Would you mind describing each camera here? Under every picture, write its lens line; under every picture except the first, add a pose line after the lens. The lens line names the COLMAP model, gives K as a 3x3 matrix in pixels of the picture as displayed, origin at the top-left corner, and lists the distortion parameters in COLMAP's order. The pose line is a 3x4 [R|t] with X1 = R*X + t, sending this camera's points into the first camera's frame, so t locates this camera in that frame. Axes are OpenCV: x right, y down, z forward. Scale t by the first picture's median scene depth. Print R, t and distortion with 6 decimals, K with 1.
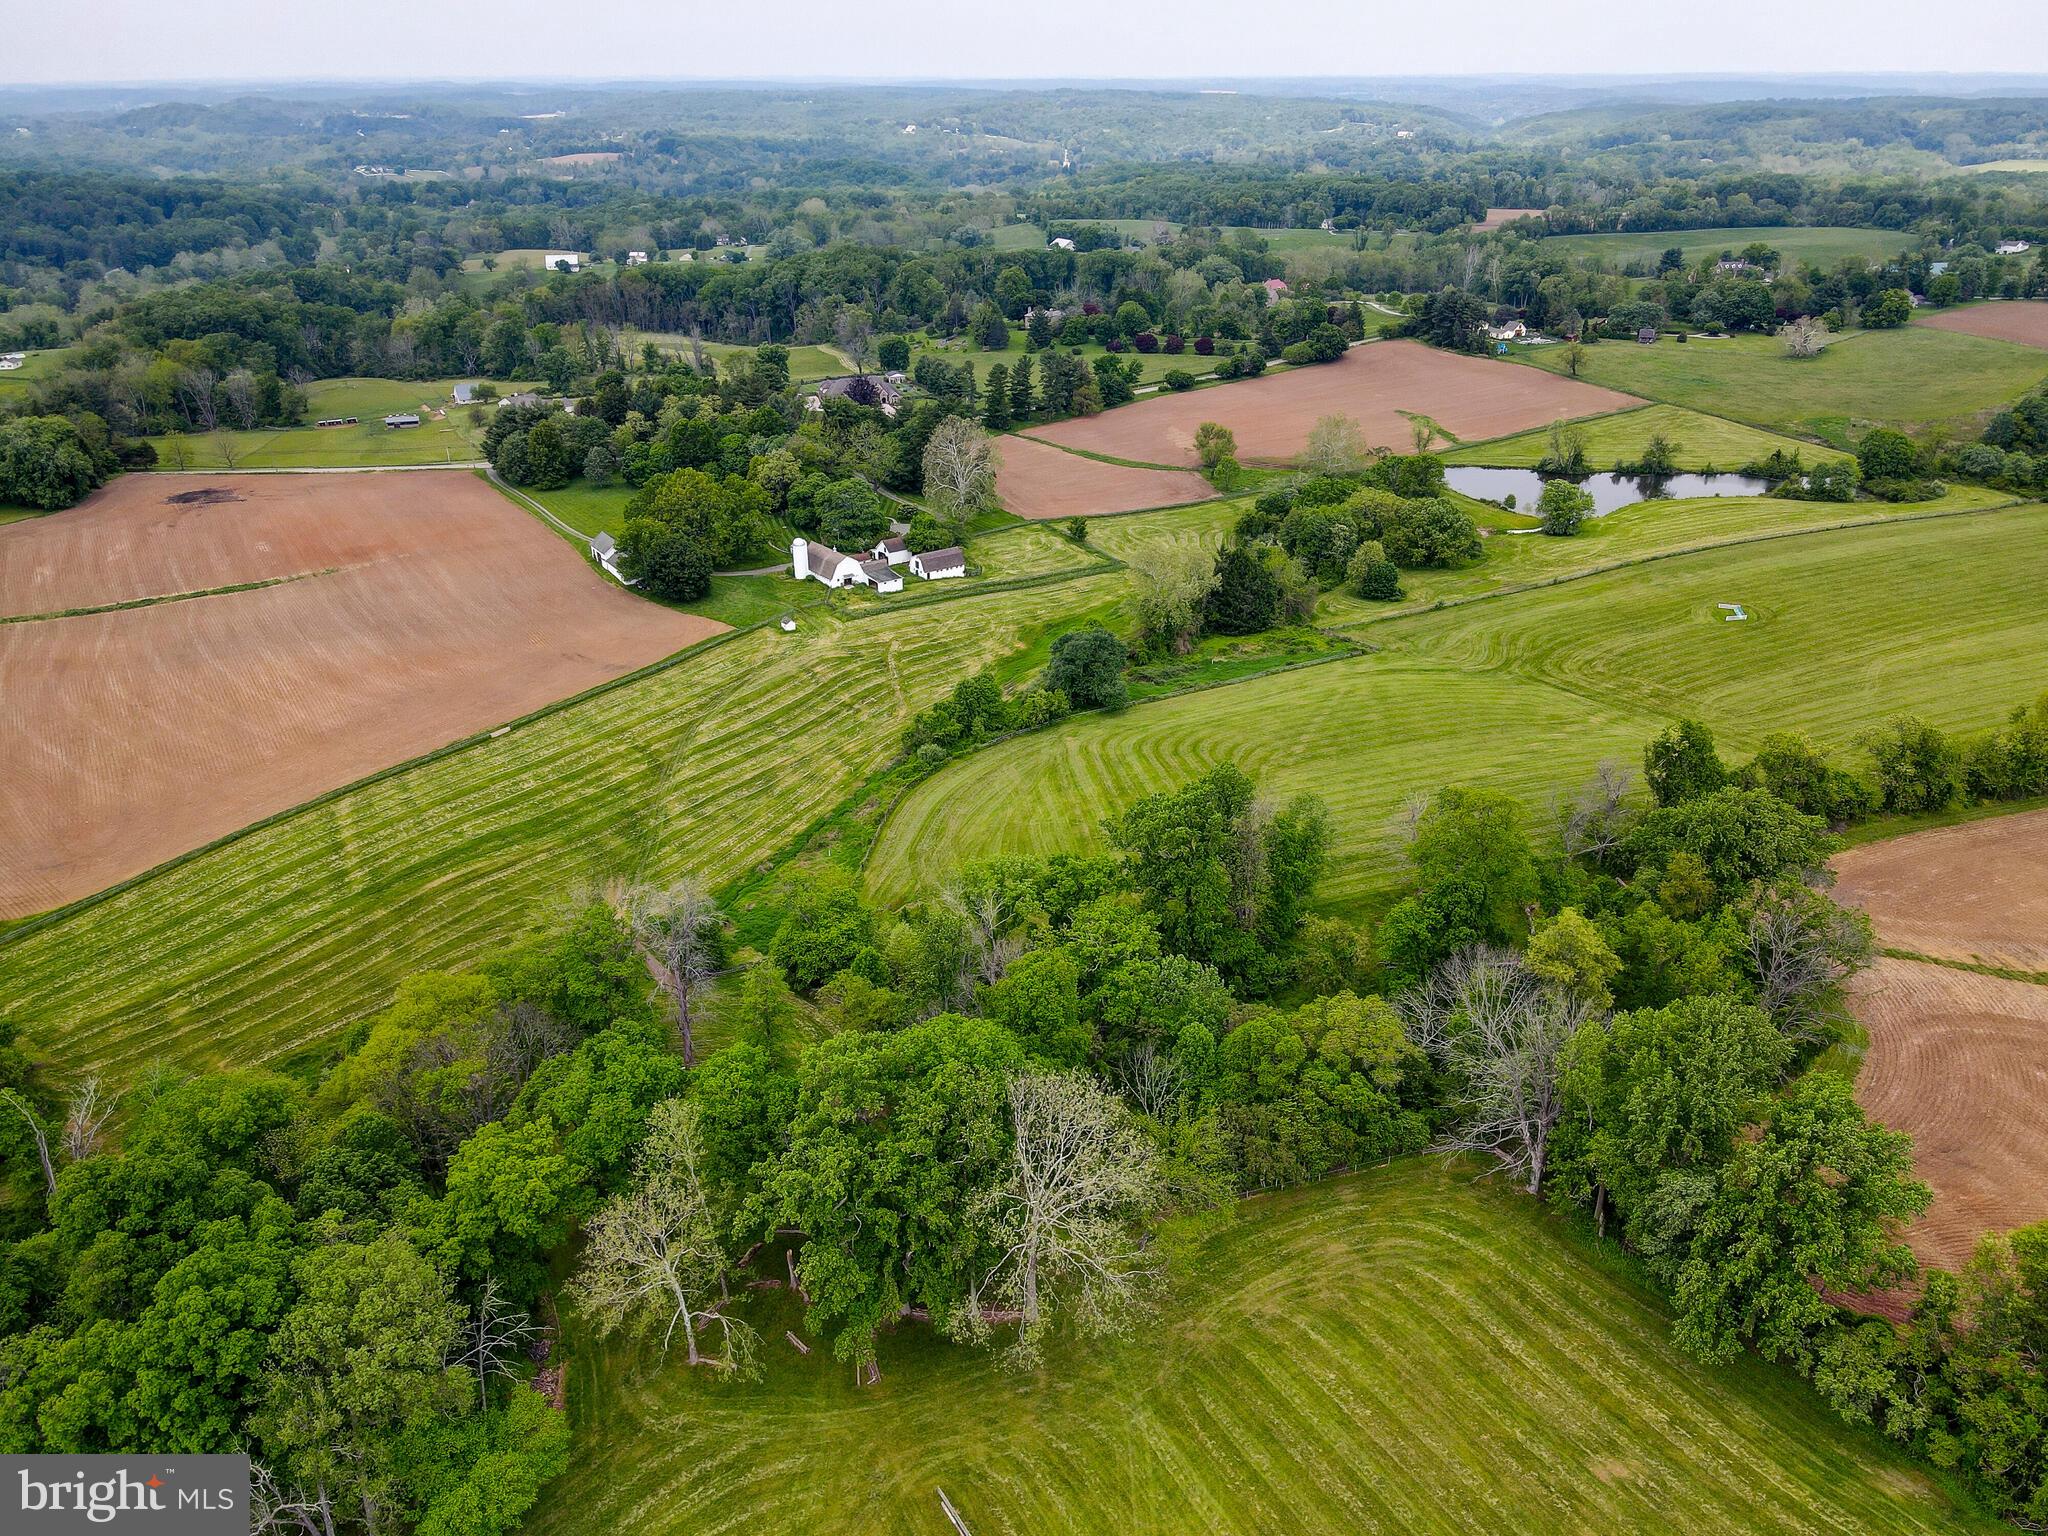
lens RADIAL K [[1513.6, 0, 1030.4], [0, 1513.6, 764.7], [0, 0, 1]] dist [0.013497, 0.002516]
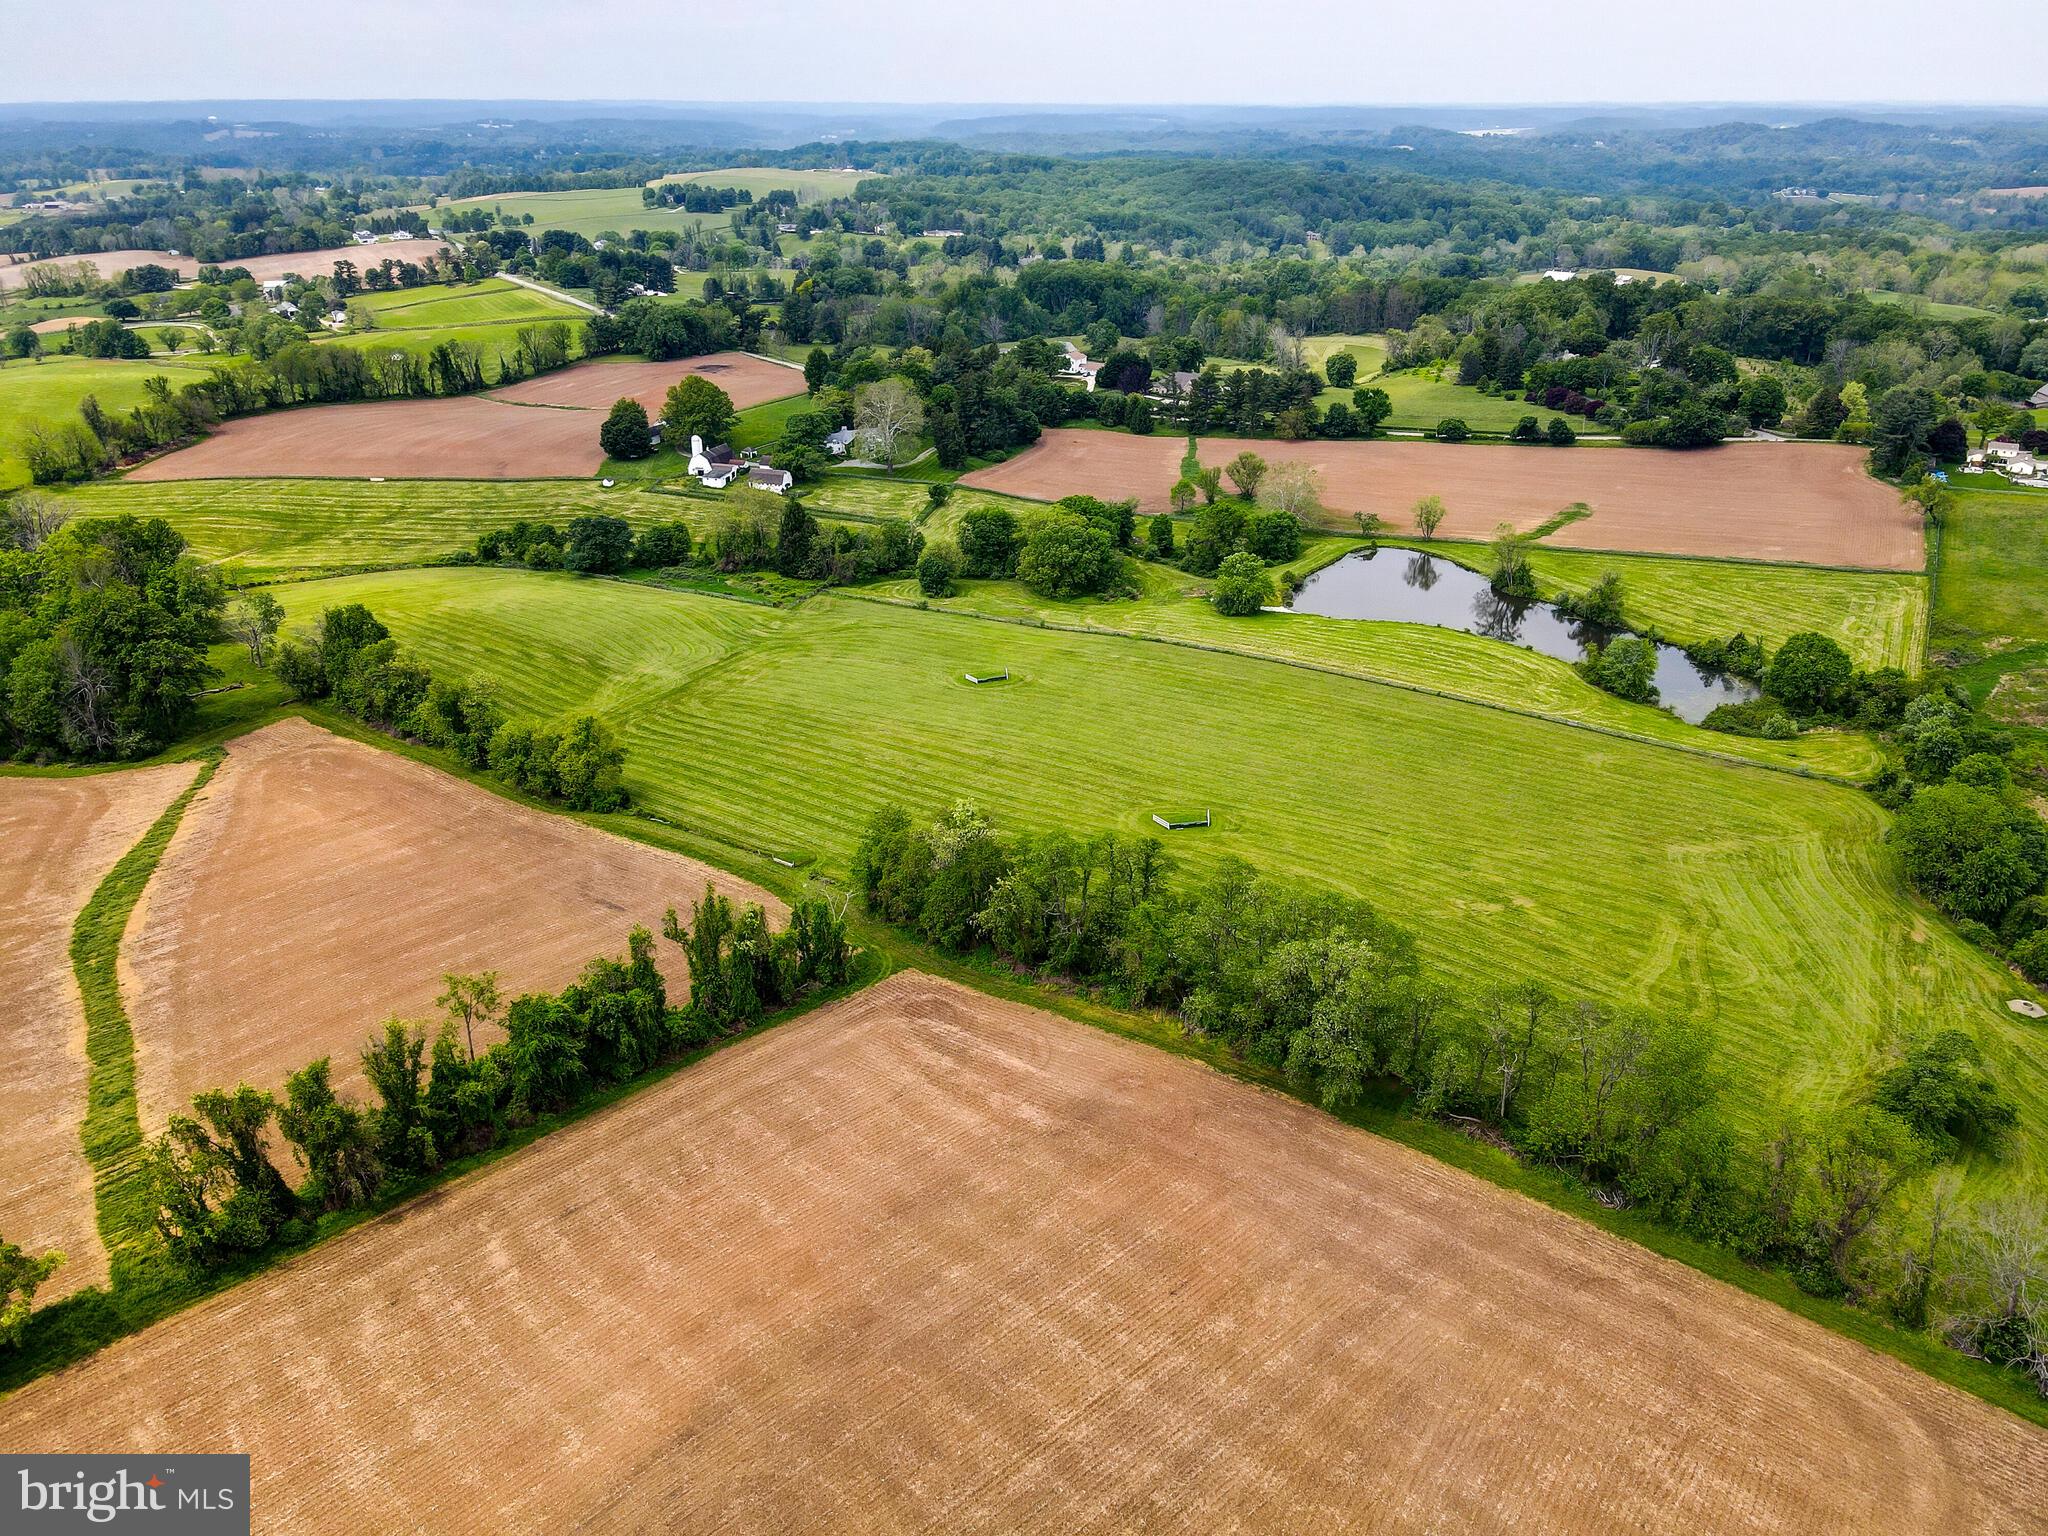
lens RADIAL K [[1513.6, 0, 1030.1], [0, 1513.6, 771.9], [0, 0, 1]] dist [0.013497, 0.002516]
pose [[0.561740, 0.342232, -0.753210, 0.729495], [-0.348922, 0.923499, 0.159382, -0.123506], [0.750135, 0.173281, 0.638178, 0.269786]]
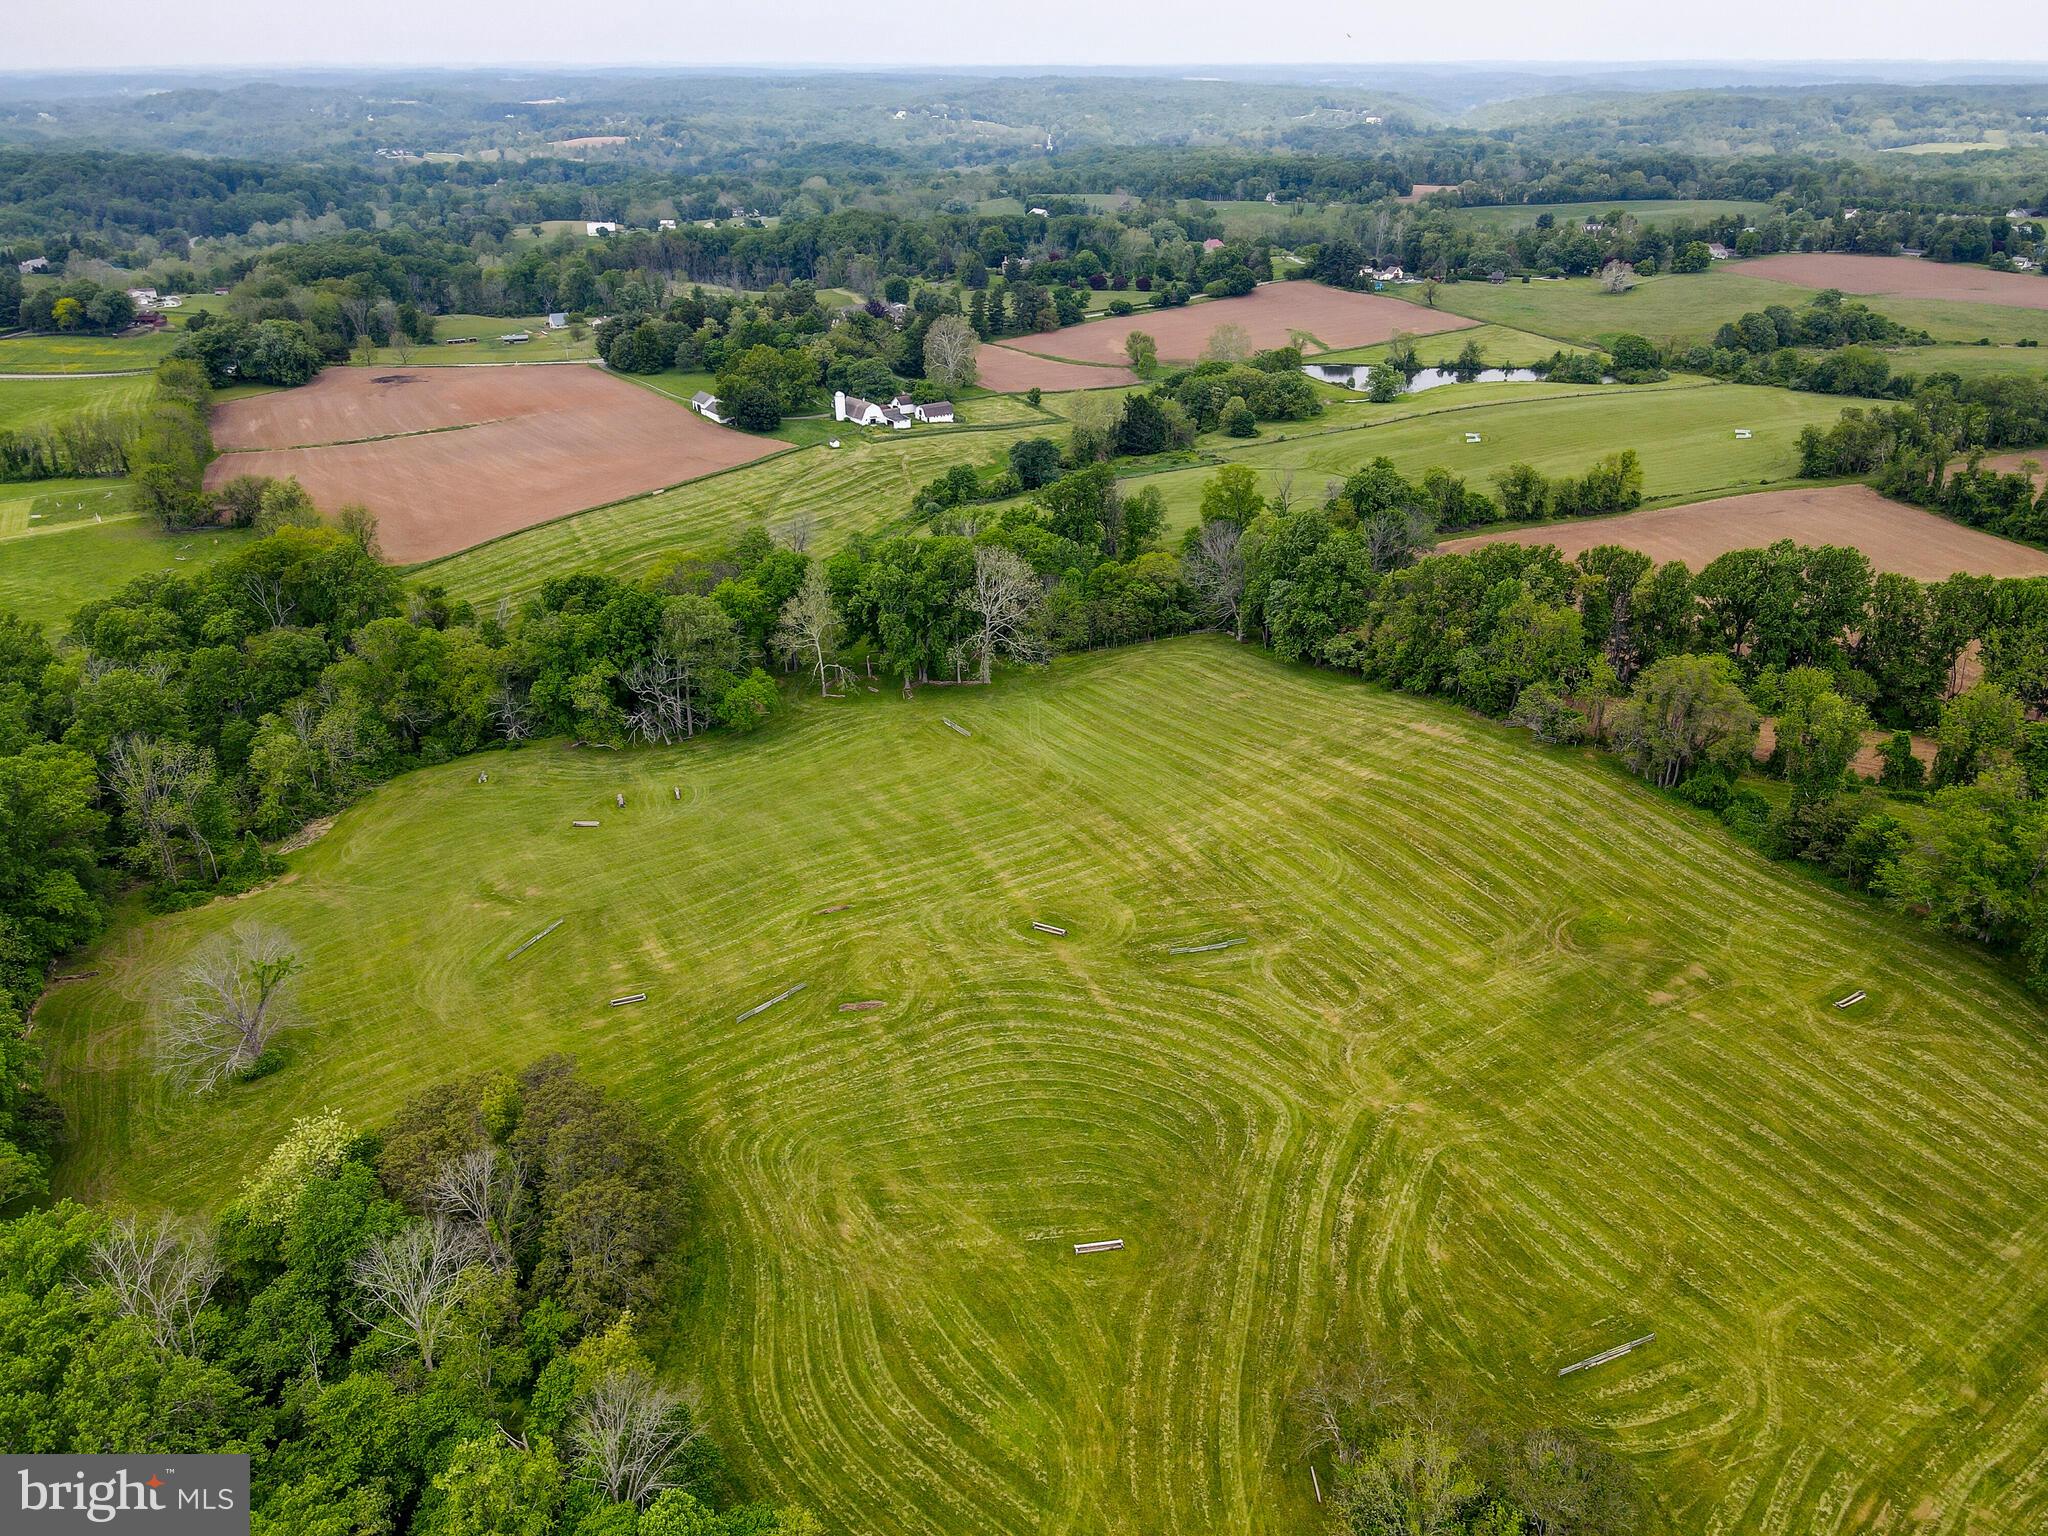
lens RADIAL K [[1513.6, 0, 1023.7], [0, 1513.6, 770.9], [0, 0, 1]] dist [0.013497, 0.002516]
pose [[0.999995, -0.000116, 0.003137, 0.012373], [0.000083, 0.999943, 0.010721, 0.128192], [-0.003138, -0.010720, 0.999938, -0.294420]]
